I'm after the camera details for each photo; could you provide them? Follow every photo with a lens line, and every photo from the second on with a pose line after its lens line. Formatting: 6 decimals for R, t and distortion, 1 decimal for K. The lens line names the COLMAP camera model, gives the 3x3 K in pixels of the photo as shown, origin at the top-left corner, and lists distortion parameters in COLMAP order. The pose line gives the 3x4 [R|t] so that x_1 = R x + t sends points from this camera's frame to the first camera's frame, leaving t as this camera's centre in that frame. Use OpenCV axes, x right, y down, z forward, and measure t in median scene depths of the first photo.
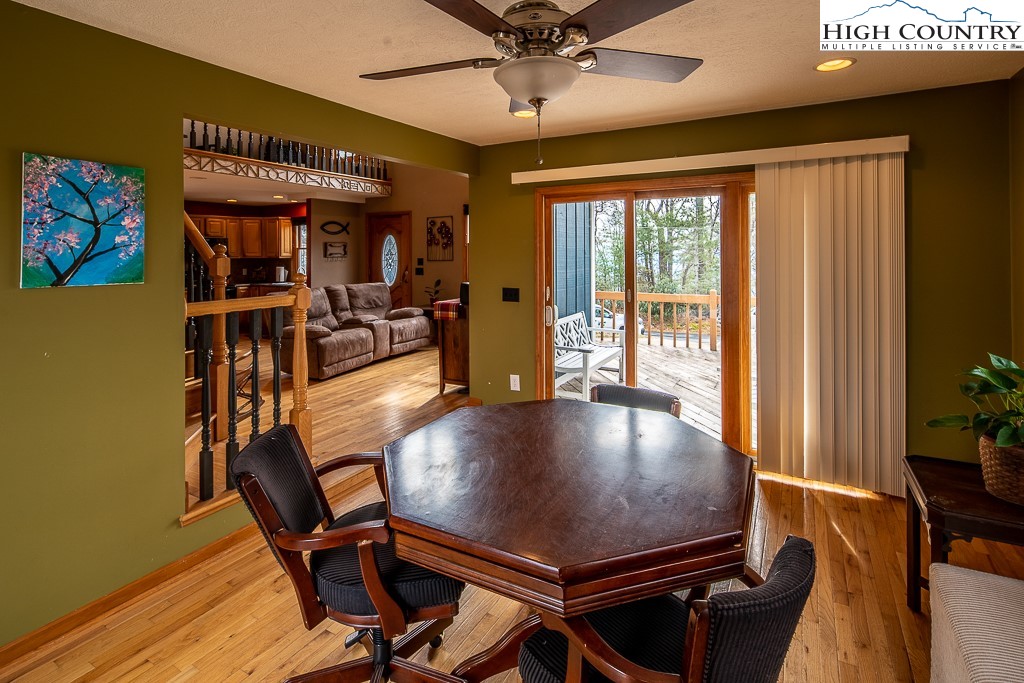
lens RADIAL K [[507.6, 0, 515.1], [0, 507.6, 251.4], [0, 0, 1]] dist [0.000438, -0.003918]
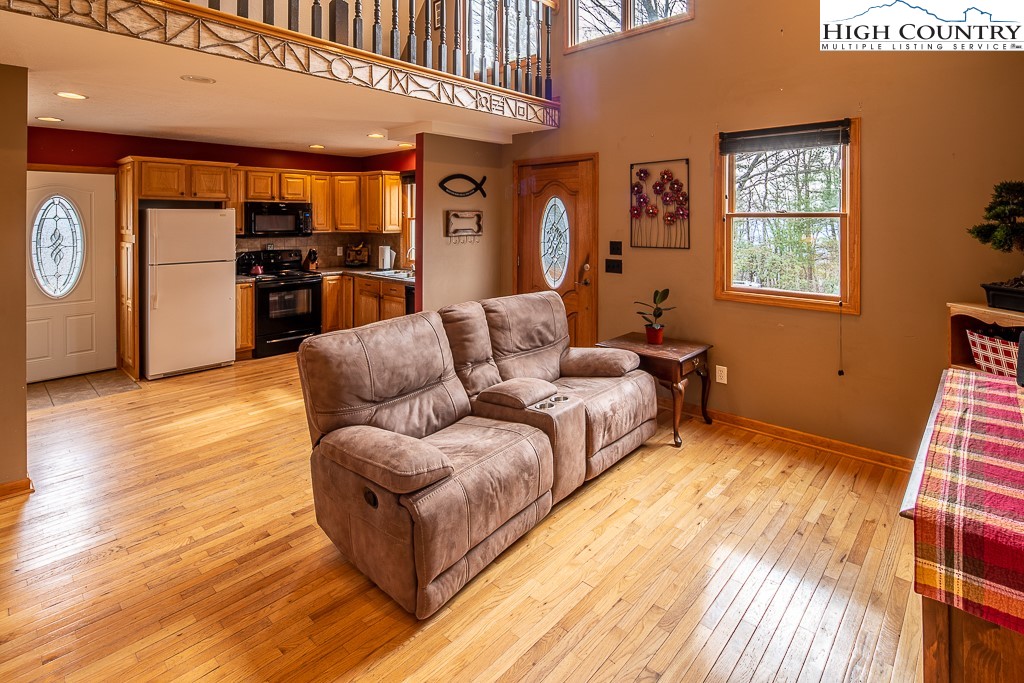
lens RADIAL K [[507.6, 0, 518.6], [0, 507.6, 224.1], [0, 0, 1]] dist [0.000438, -0.003918]
pose [[0.973183, 0.011690, -0.229736, -0.182072], [-0.008491, 0.999853, 0.014908, -0.012899], [0.229877, -0.012557, 0.973139, 0.513579]]
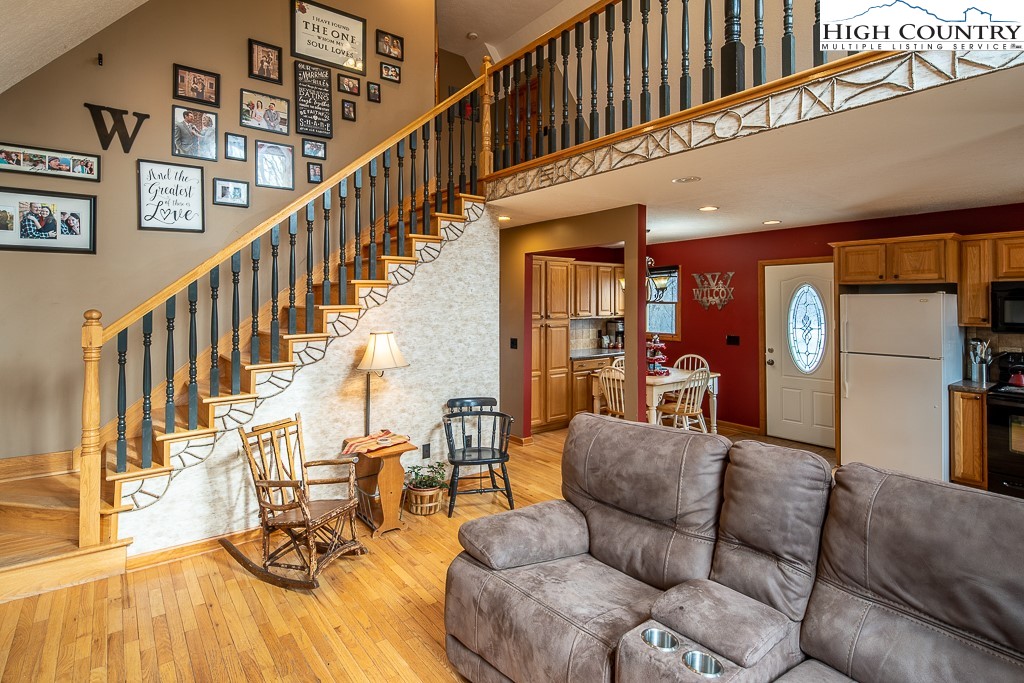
lens RADIAL K [[507.6, 0, 499.1], [0, 507.6, 304.8], [0, 0, 1]] dist [0.000438, -0.003918]
pose [[-0.385150, 0.011100, -0.922787, -0.033100], [0.002563, 0.999937, 0.010959, -0.013977], [0.922850, 0.001856, -0.385155, 0.888090]]
